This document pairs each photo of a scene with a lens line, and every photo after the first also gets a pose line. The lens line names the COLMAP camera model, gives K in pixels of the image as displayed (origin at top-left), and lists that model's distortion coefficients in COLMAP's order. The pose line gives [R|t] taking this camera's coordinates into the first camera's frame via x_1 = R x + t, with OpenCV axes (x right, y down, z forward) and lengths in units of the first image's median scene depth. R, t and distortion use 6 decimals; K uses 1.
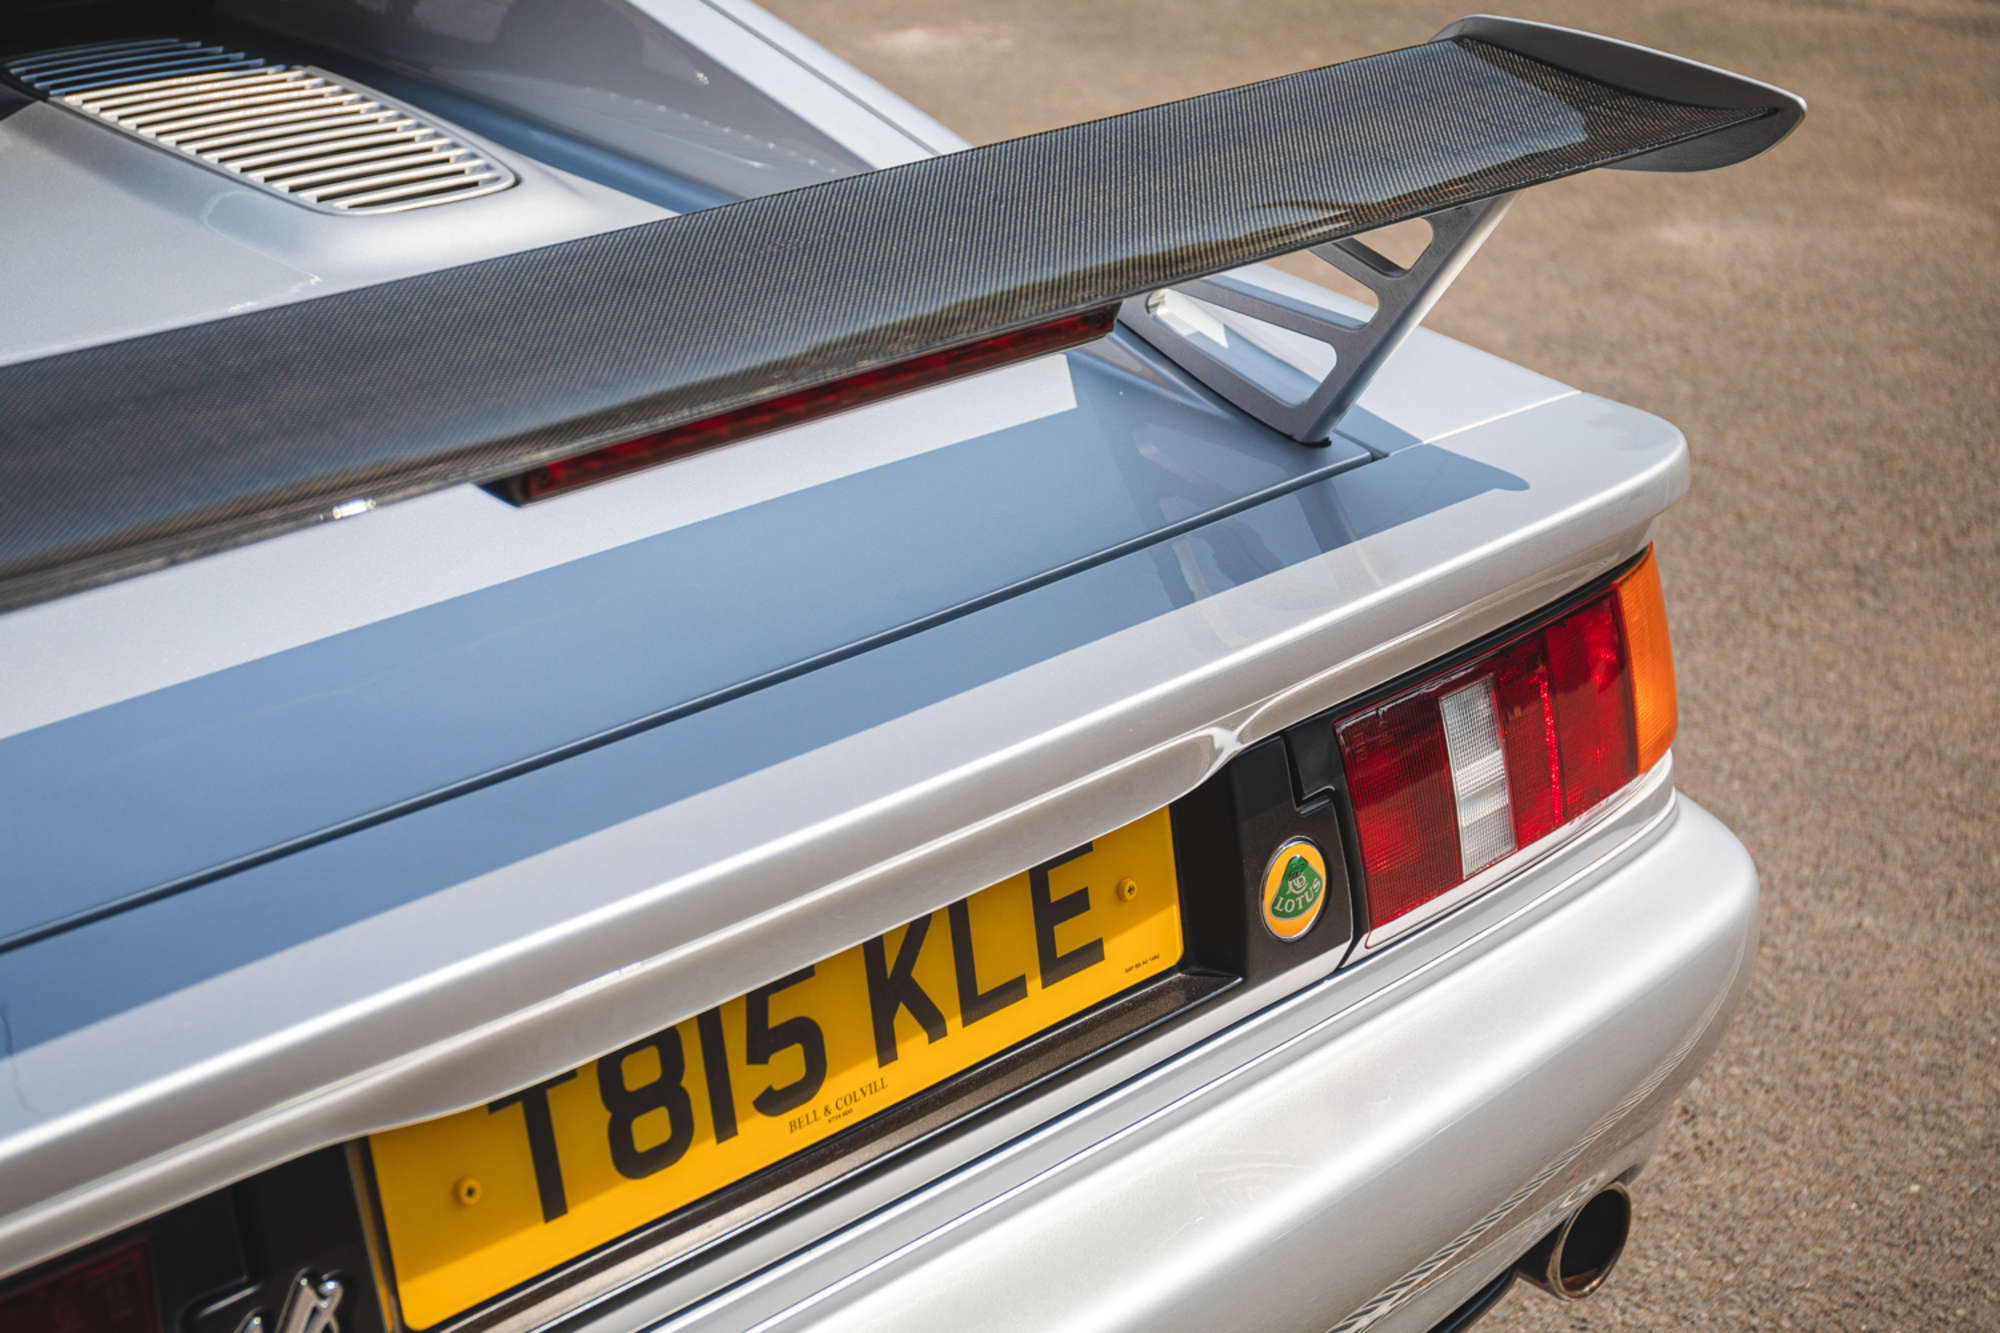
lens RADIAL K [[2953.5, 0, 1000.0], [0, 2953.5, 666.5], [0, 0, 1]] dist [0.005868, 0.079737]
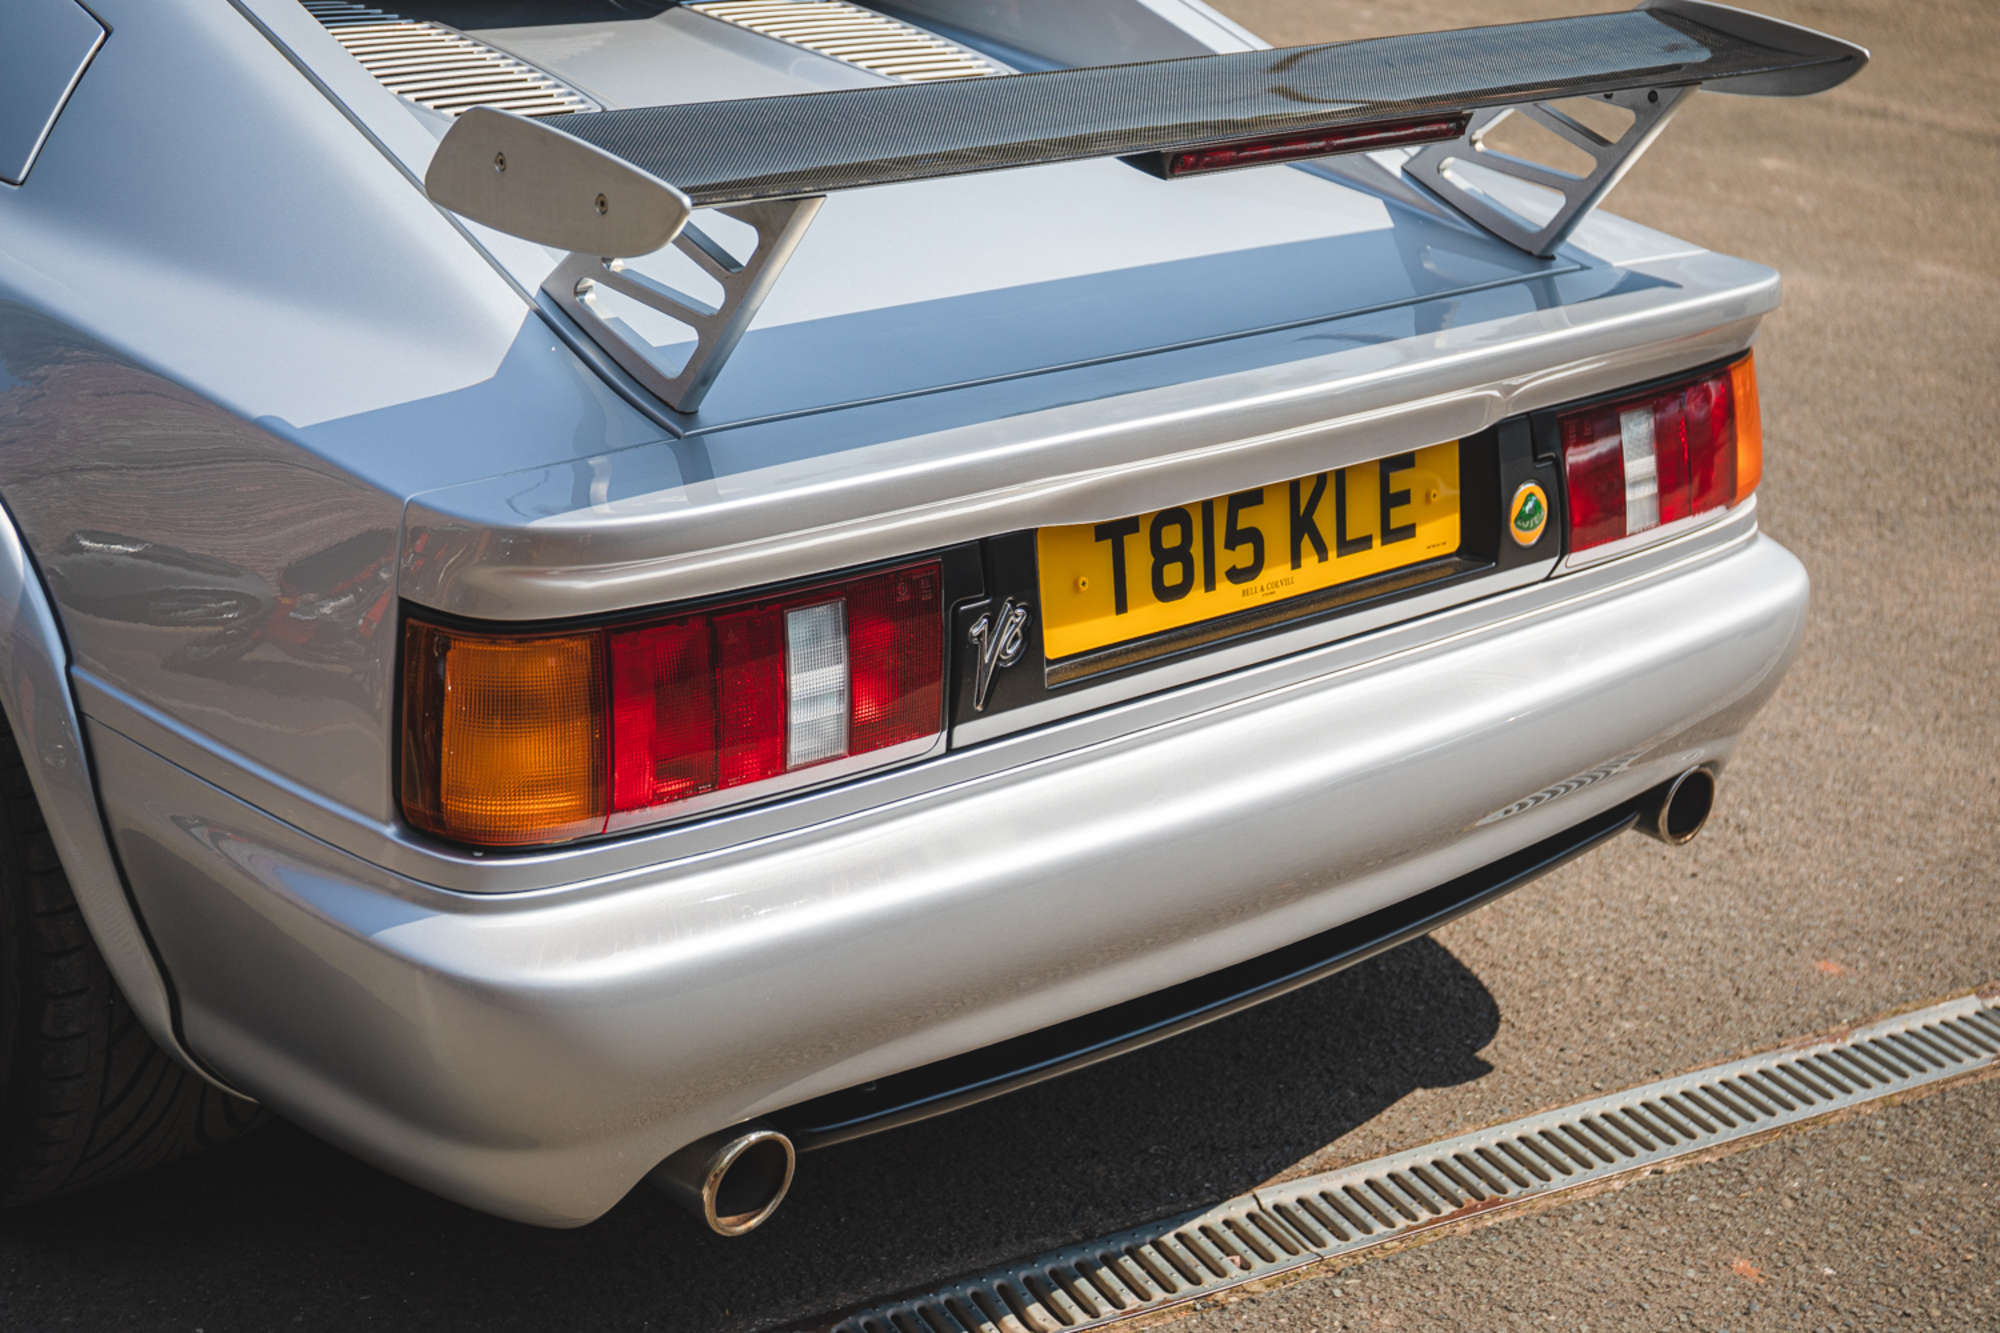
lens RADIAL K [[2902.4, 0, 1000.0], [0, 2902.4, 666.5], [0, 0, 1]] dist [-0.039149, 0.020800]
pose [[0.997976, 0.062709, -0.010552, -0.089114], [-0.063042, 0.997402, -0.034852, 0.124385], [0.008339, 0.035447, 0.999337, -0.309515]]
